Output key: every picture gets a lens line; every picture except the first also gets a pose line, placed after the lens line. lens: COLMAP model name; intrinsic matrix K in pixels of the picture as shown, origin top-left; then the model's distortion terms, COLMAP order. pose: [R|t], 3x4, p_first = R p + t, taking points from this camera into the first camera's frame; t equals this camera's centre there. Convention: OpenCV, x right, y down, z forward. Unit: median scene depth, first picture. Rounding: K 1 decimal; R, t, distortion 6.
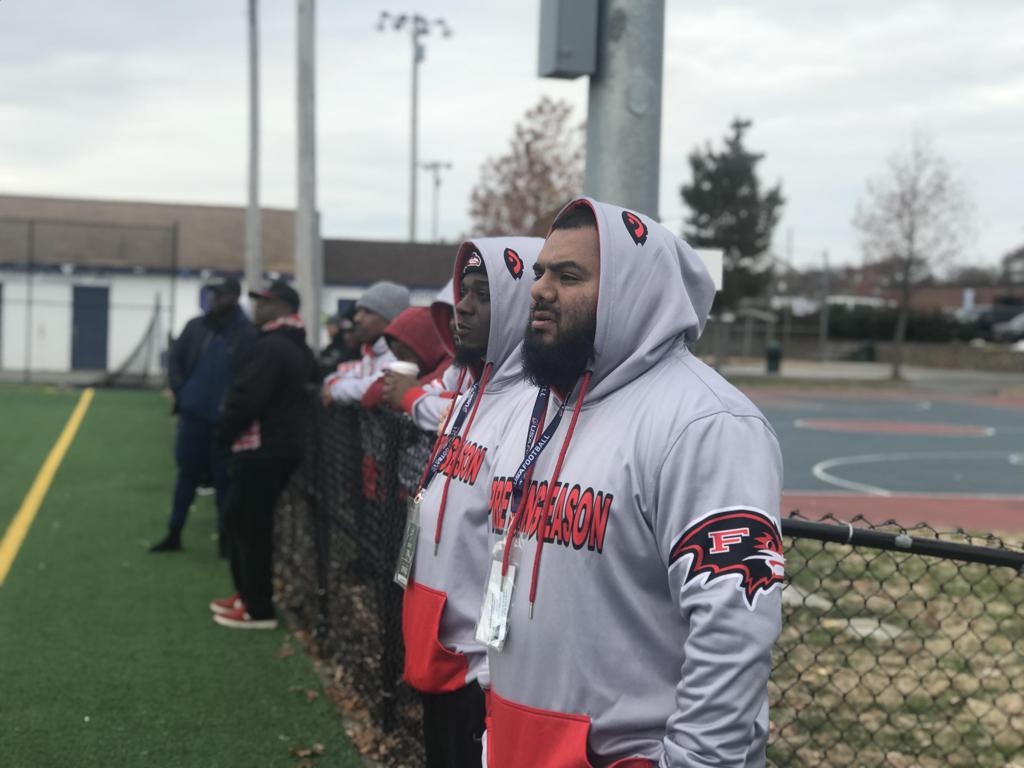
lens RADIAL K [[1693.8, 0, 512.0], [0, 1693.8, 384.0], [0, 0, 1]] dist [0.176770, -0.020265]
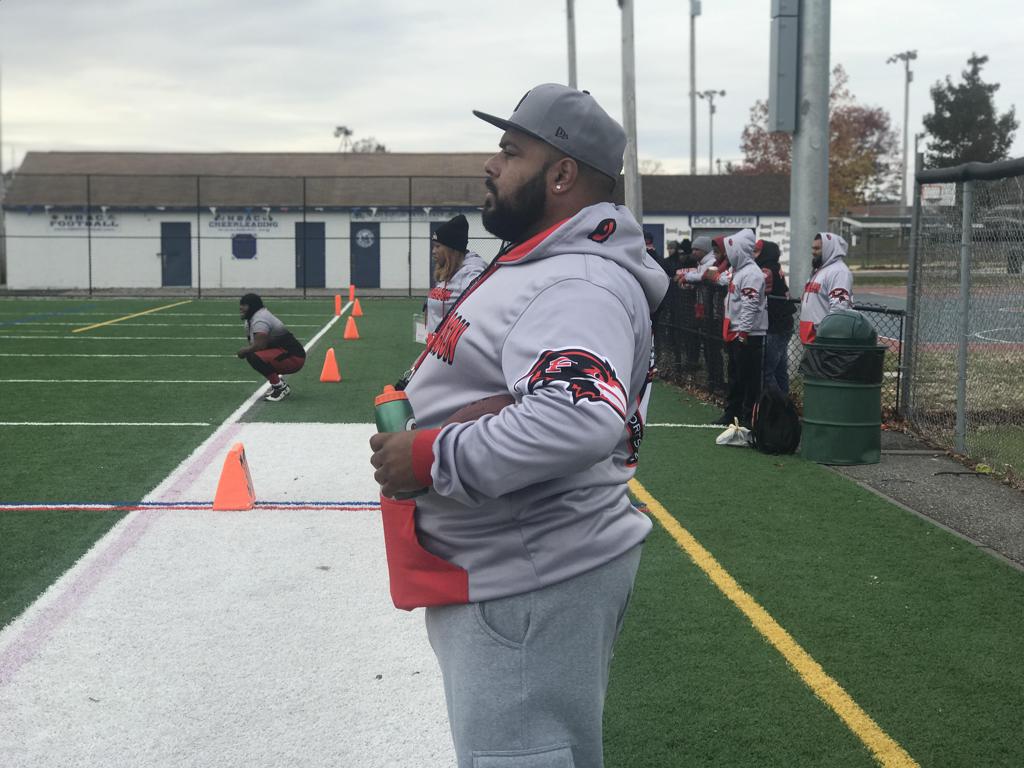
lens RADIAL K [[1693.8, 0, 512.0], [0, 1693.8, 384.0], [0, 0, 1]] dist [0.176770, -0.020265]
pose [[0.986472, -0.020338, -0.162662, 0.007585], [0.028233, 0.998525, 0.046377, 0.005165], [0.161479, -0.050342, 0.985591, -0.224891]]
